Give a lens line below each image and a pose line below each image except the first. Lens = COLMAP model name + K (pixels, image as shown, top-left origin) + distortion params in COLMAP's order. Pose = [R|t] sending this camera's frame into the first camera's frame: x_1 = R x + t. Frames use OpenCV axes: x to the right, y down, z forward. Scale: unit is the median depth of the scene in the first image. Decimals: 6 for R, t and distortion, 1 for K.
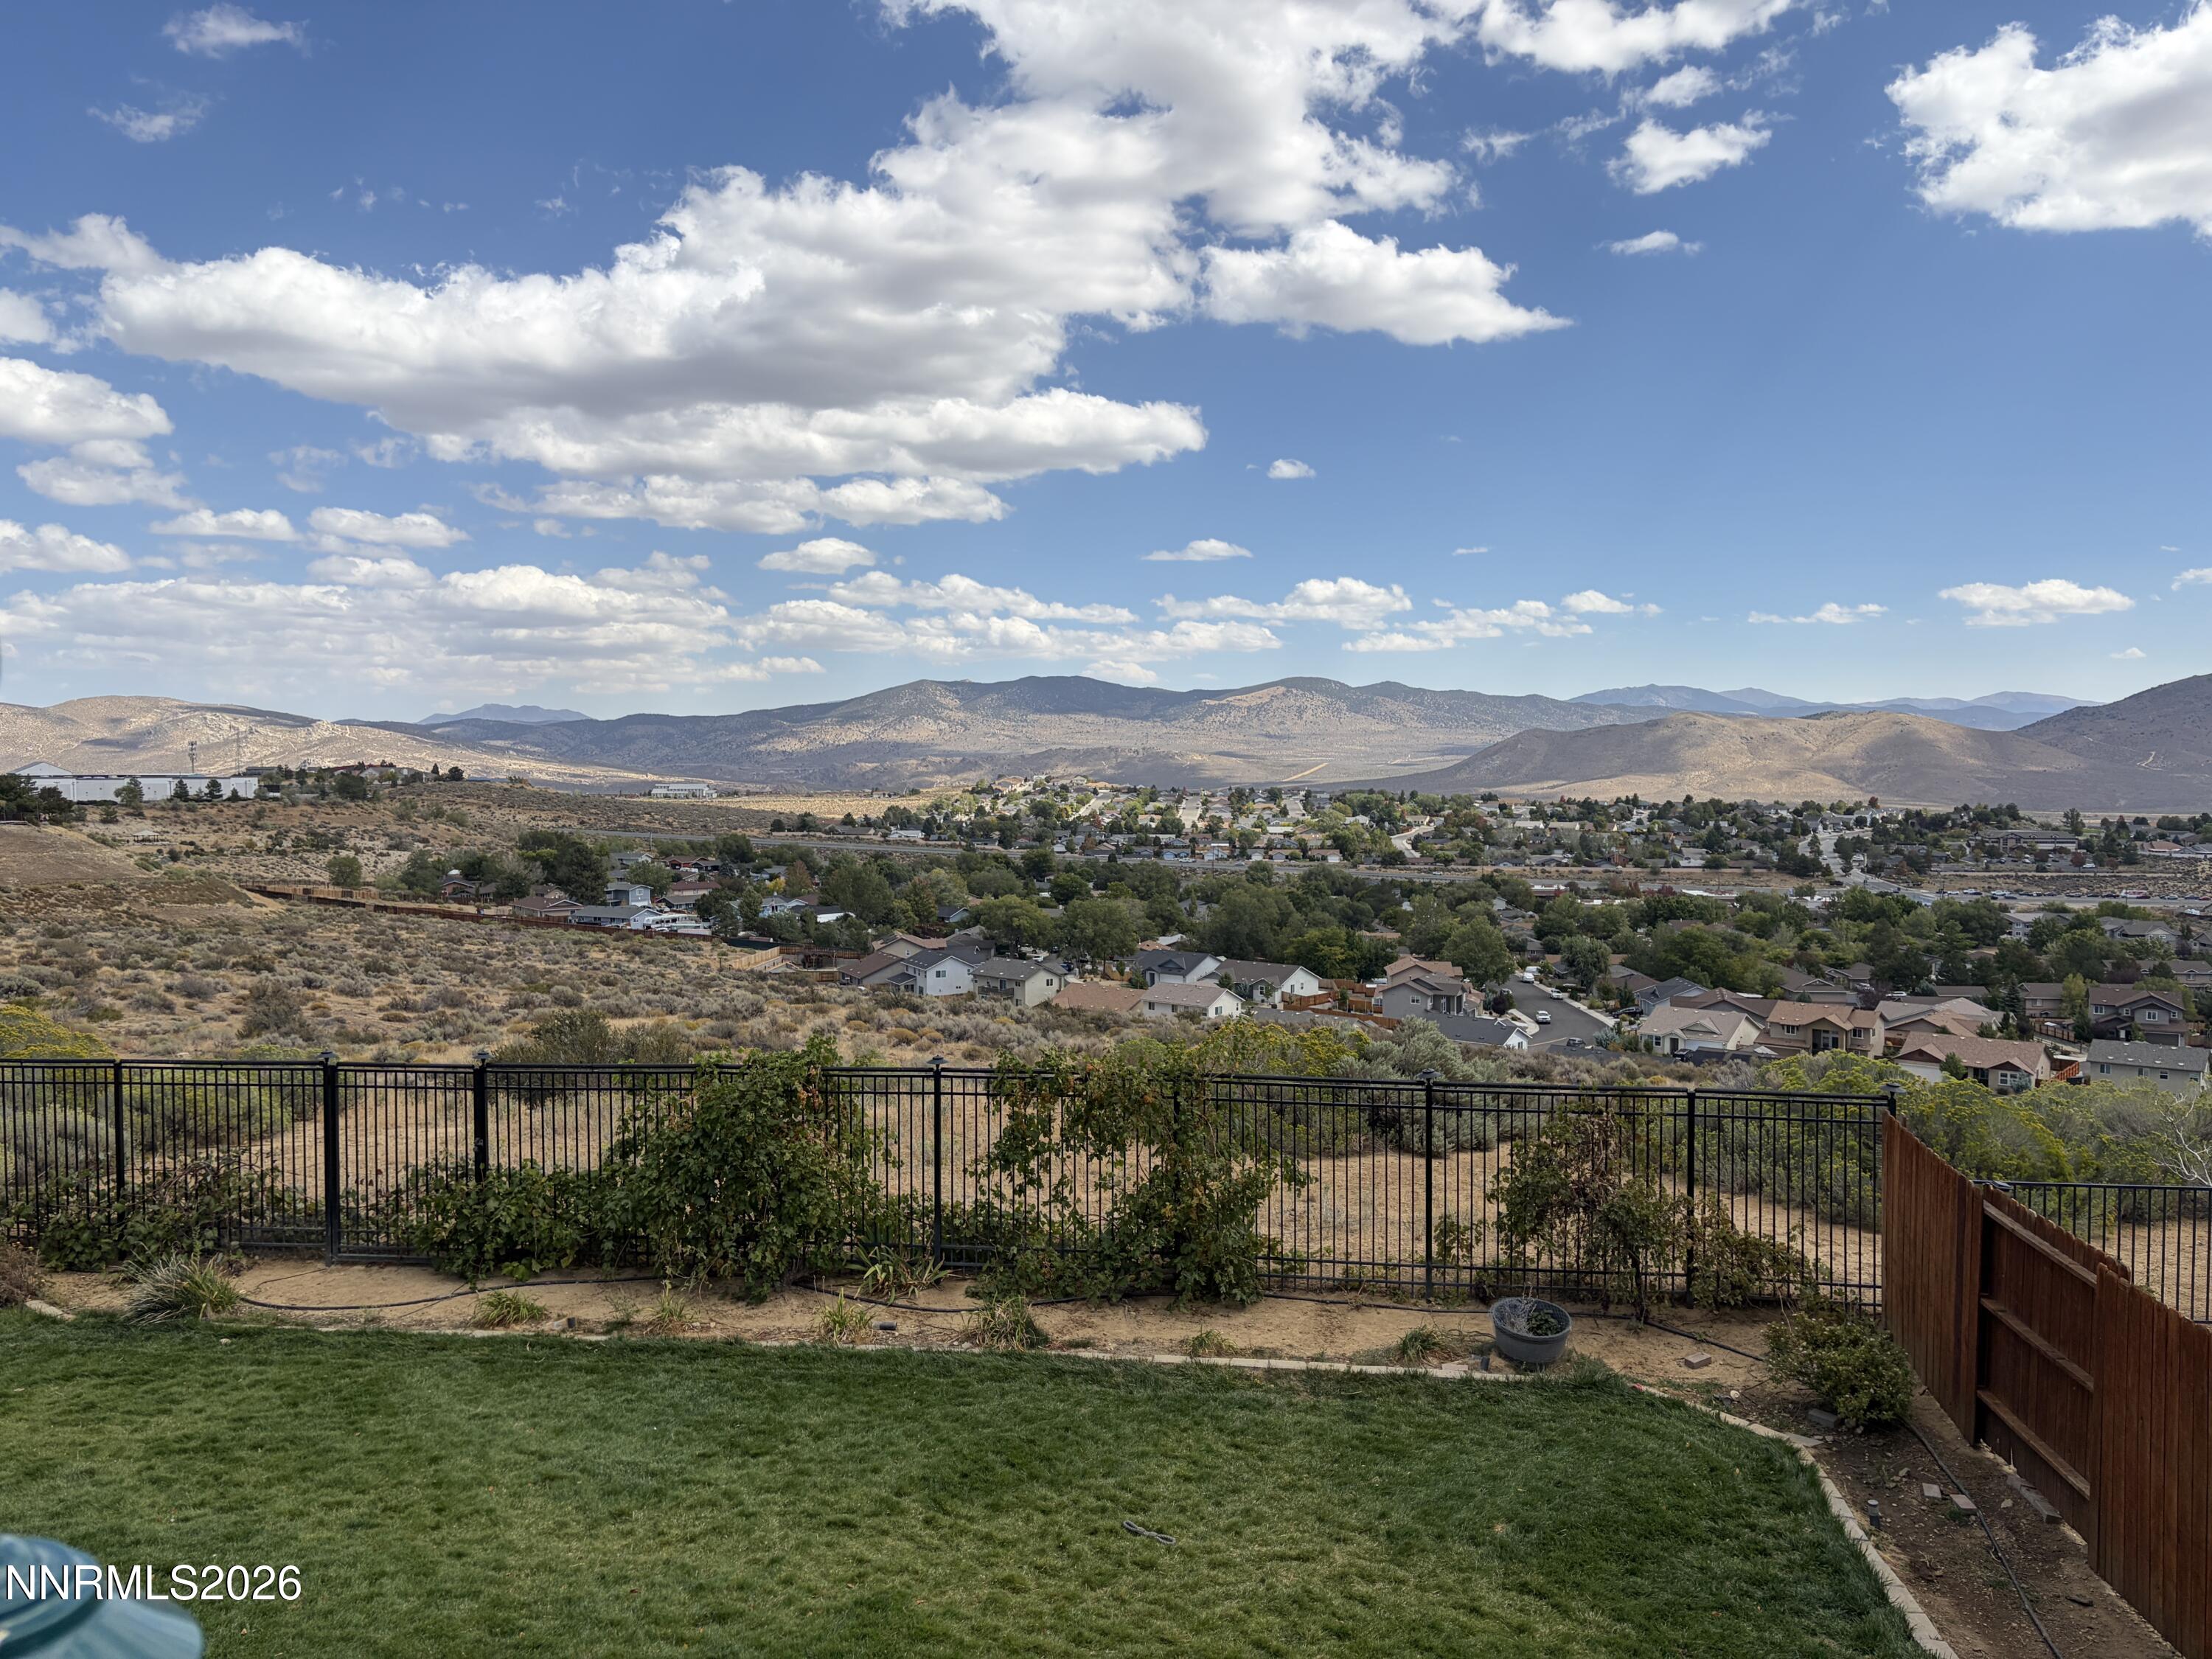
lens RADIAL K [[1654.3, 0, 1106.0], [0, 1654.3, 829.5], [0, 0, 1]] dist [0.040222, -0.040042]
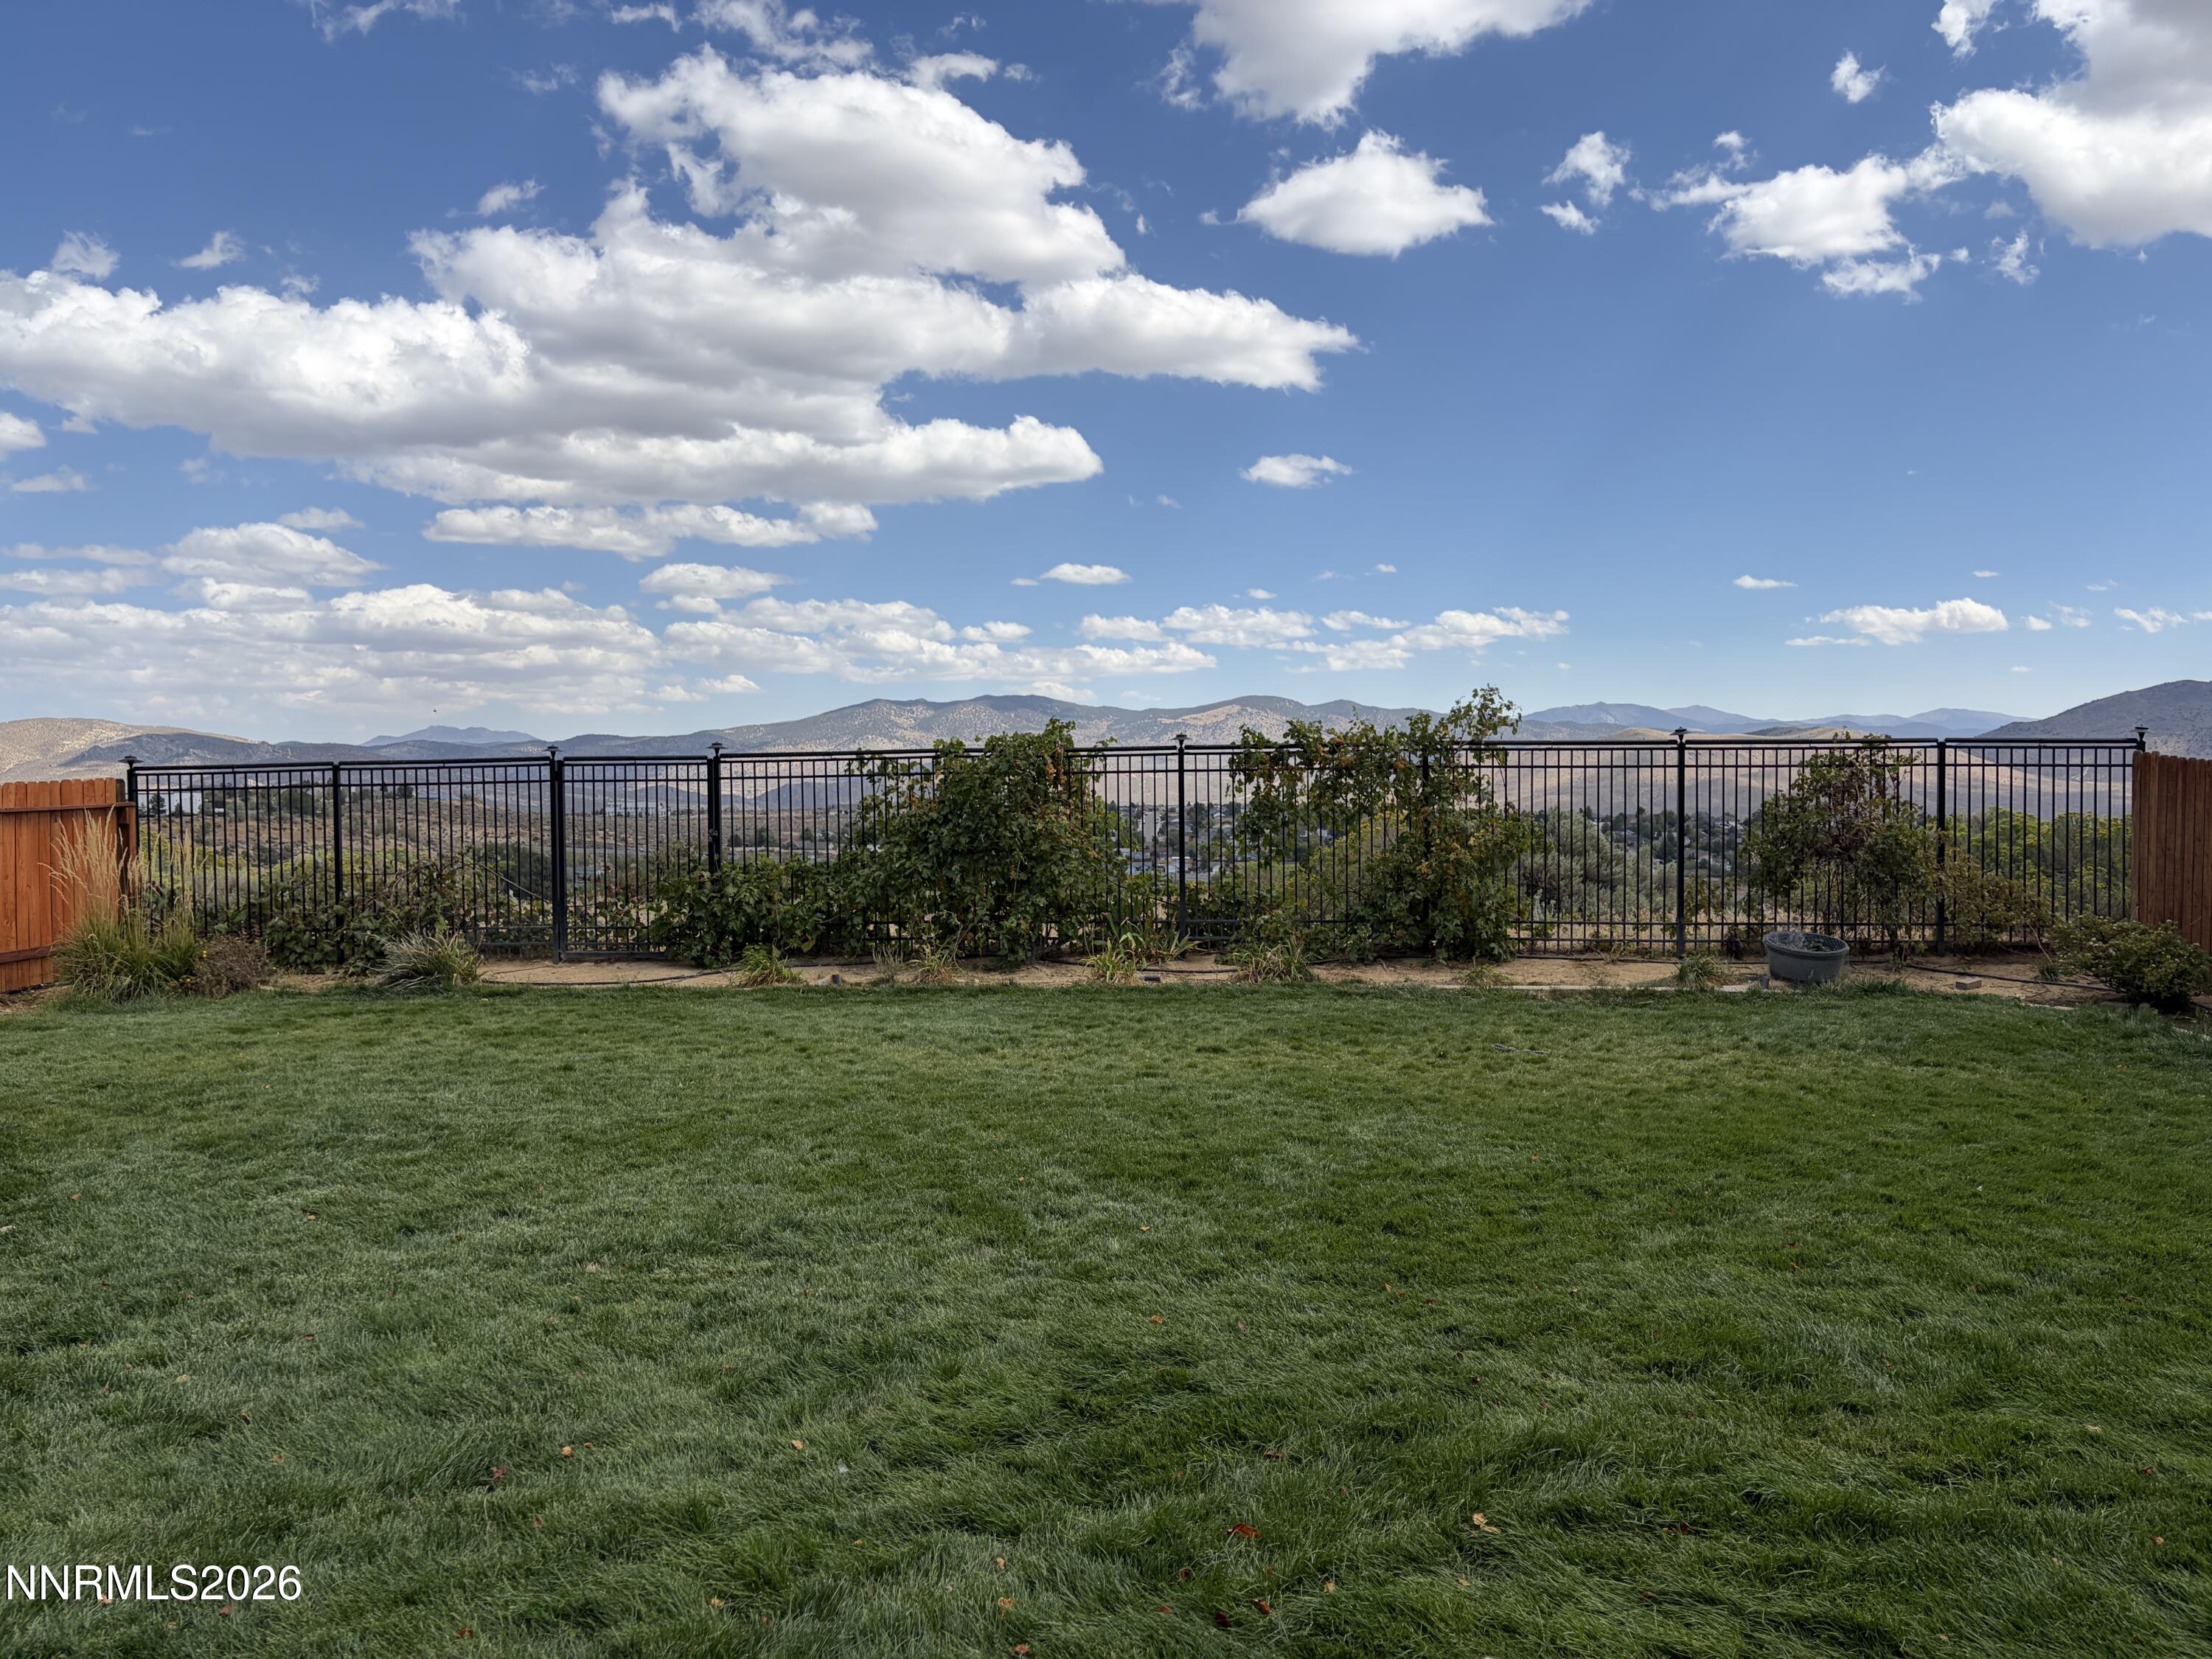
lens RADIAL K [[1659.8, 0, 1100.0], [0, 1659.8, 876.8], [0, 0, 1]] dist [0.023409, -0.000865]
pose [[0.999383, -0.005705, 0.034664, -0.176113], [0.005607, 0.999980, 0.002919, 0.208577], [-0.034680, -0.002723, 0.999395, -0.003429]]
